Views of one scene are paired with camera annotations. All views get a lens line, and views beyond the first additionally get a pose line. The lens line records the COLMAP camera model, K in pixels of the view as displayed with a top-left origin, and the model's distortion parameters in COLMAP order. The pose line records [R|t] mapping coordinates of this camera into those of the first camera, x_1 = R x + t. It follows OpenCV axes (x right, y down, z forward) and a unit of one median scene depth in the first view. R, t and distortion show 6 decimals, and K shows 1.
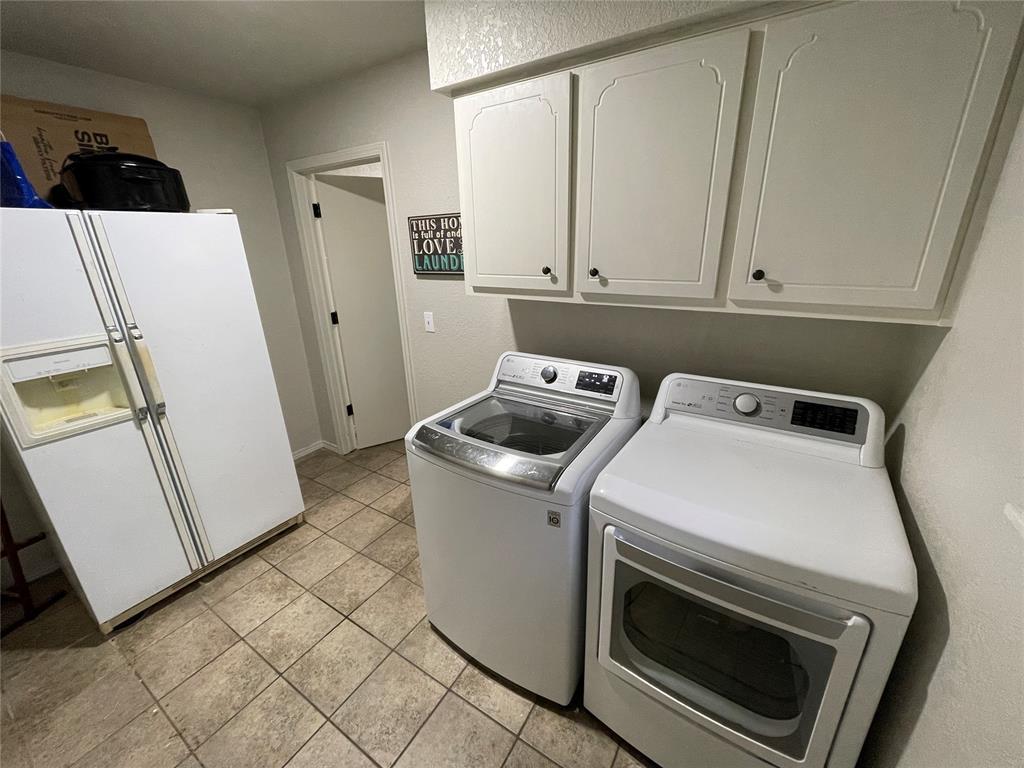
lens RADIAL K [[411.2, 0, 513.3], [0, 411.2, 383.5], [0, 0, 1]] dist [-0.003342, -0.000214]
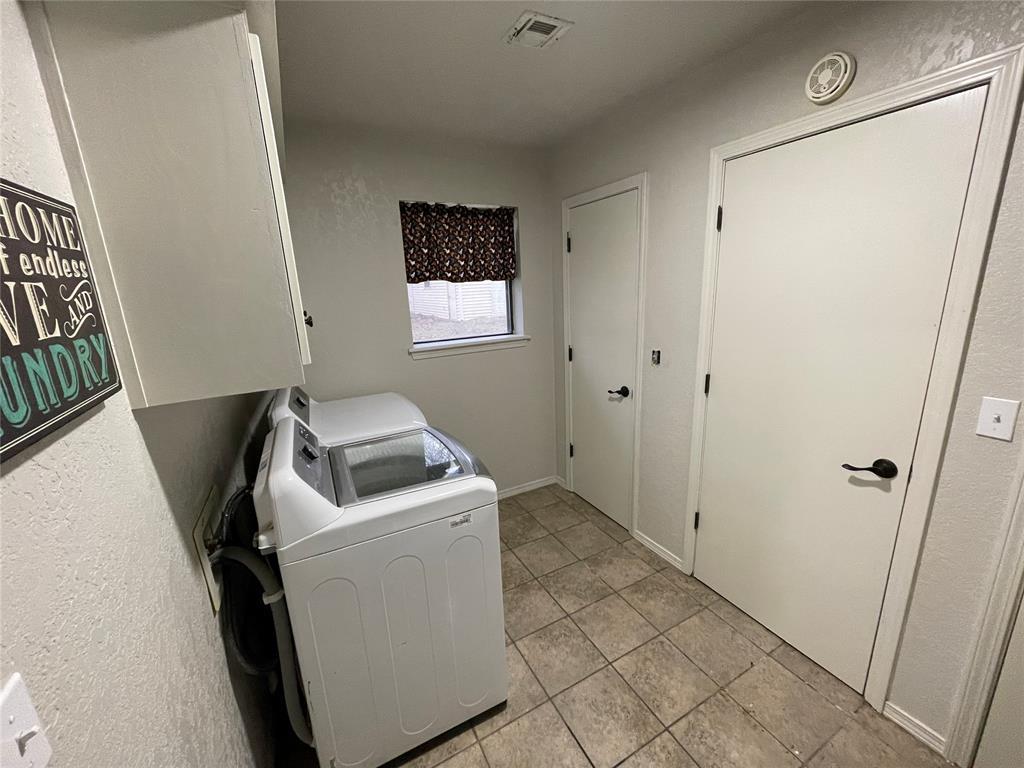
lens RADIAL K [[411.2, 0, 513.3], [0, 411.2, 383.5], [0, 0, 1]] dist [-0.003342, -0.000214]
pose [[-0.866036, -0.057210, 0.496697, -0.639314], [0.224323, 0.843370, 0.488269, -0.433314], [-0.446833, 0.534279, -0.717555, 1.312942]]
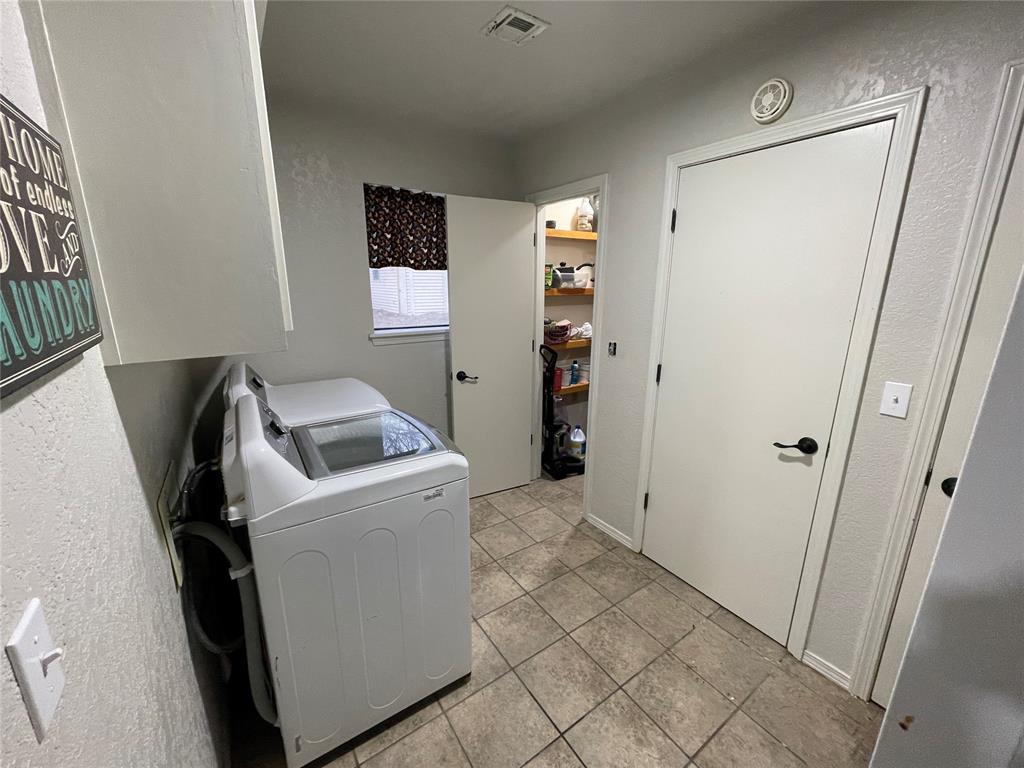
lens RADIAL K [[411.2, 0, 513.3], [0, 411.2, 383.5], [0, 0, 1]] dist [-0.003342, -0.000214]
pose [[-0.919846, -0.075569, 0.384932, -0.615065], [0.144899, 0.846421, 0.512422, -0.425657], [-0.364537, 0.527126, -0.767627, 1.378615]]
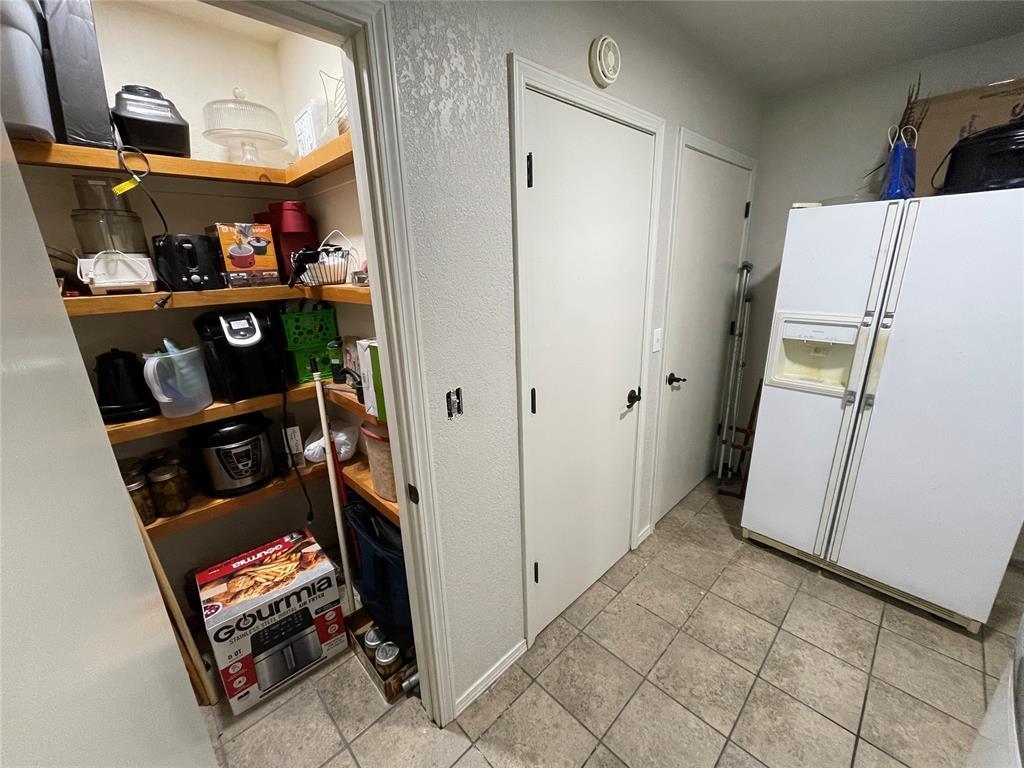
lens RADIAL K [[411.2, 0, 513.3], [0, 411.2, 383.5], [0, 0, 1]] dist [-0.003342, -0.000214]
pose [[-0.229923, 0.307425, -0.923377, 0.238461], [-0.286131, 0.885509, 0.366064, -0.091090], [0.930196, 0.348373, -0.115635, 0.310250]]
